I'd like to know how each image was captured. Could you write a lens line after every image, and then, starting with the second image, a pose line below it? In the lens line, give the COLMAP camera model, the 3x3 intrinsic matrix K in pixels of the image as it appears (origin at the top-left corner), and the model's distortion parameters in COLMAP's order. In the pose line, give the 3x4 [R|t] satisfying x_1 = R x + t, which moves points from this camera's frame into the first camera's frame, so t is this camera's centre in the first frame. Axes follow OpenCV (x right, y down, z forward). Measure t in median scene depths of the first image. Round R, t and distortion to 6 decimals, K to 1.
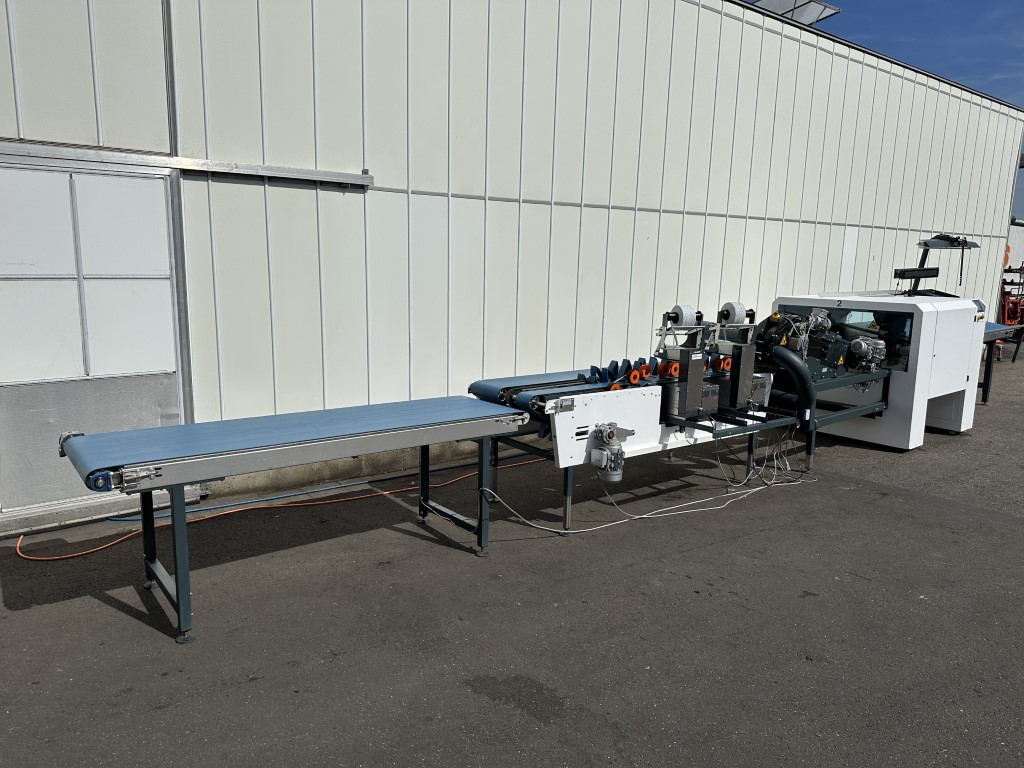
lens RADIAL K [[735.3, 0, 511.0], [0, 735.3, 383.3], [0, 0, 1]] dist [-0.012552, -0.003295]
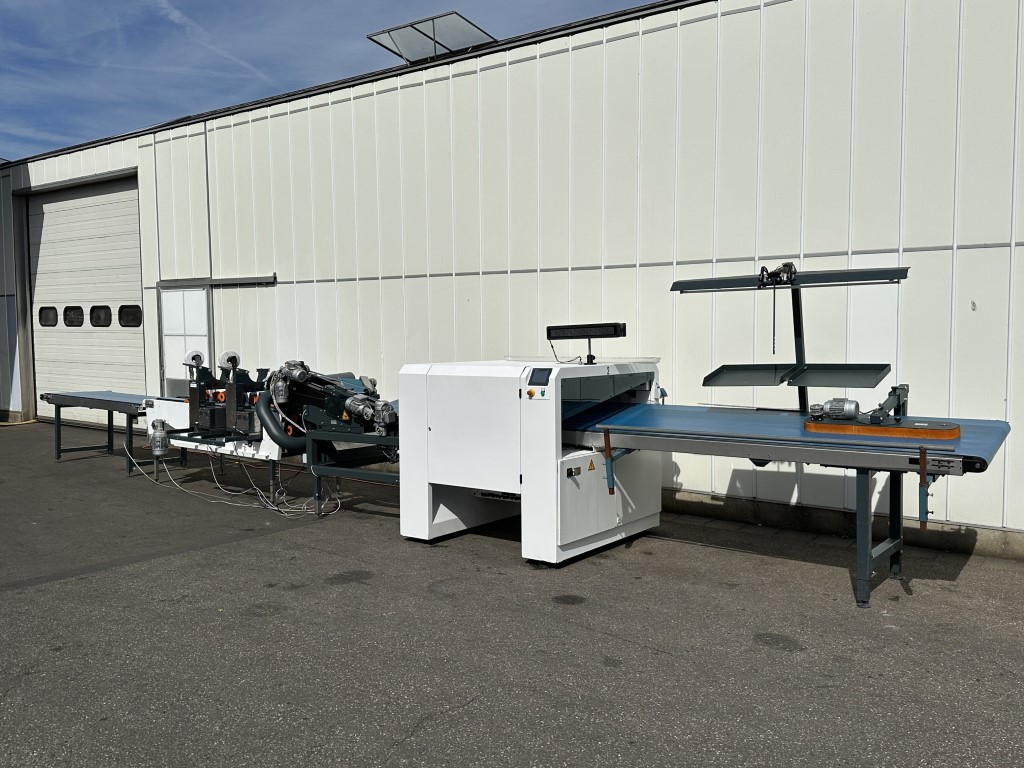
lens RADIAL K [[874.6, 0, 507.3], [0, 874.6, 385.4], [0, 0, 1]] dist [0.059487, -0.082092]
pose [[0.275828, 0.042732, -0.960257, 1.883510], [-0.163418, 0.986552, -0.003039, -0.118855], [0.947213, 0.157762, 0.279102, 0.983562]]
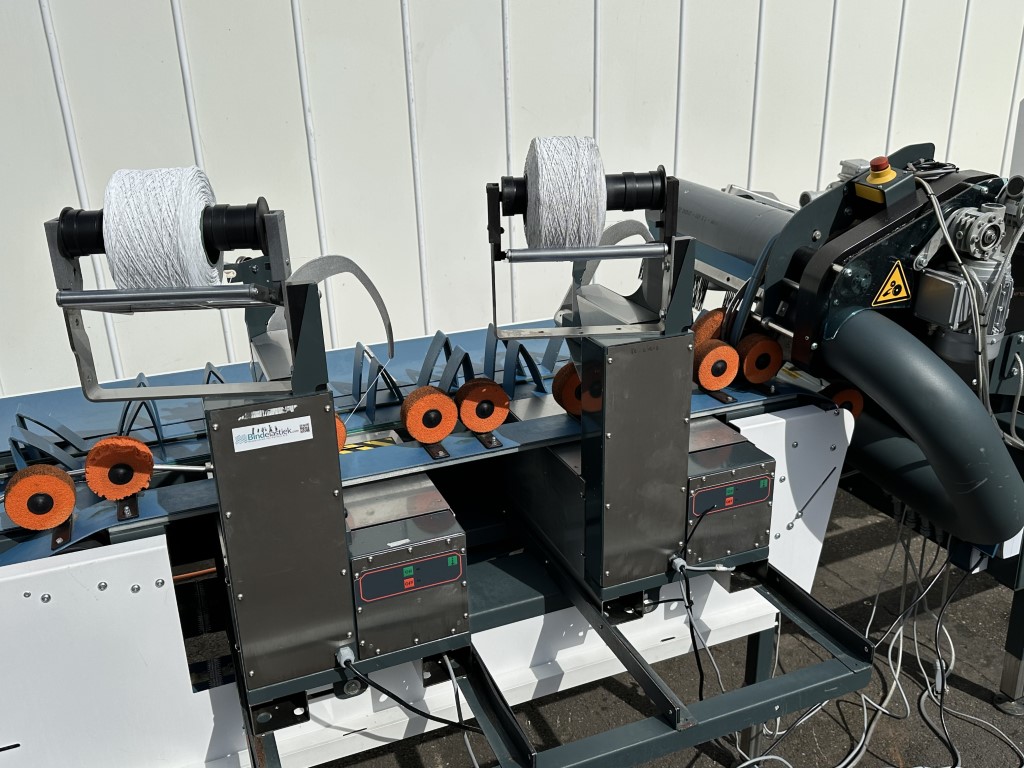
lens RADIAL K [[874.6, 0, 513.0], [0, 874.6, 382.2], [0, 0, 1]] dist [0.059487, -0.082092]
pose [[0.966289, 0.038167, -0.254615, 0.328129], [0.008550, 0.983649, 0.179895, -0.079988], [0.257318, -0.176007, 0.950163, 0.697891]]
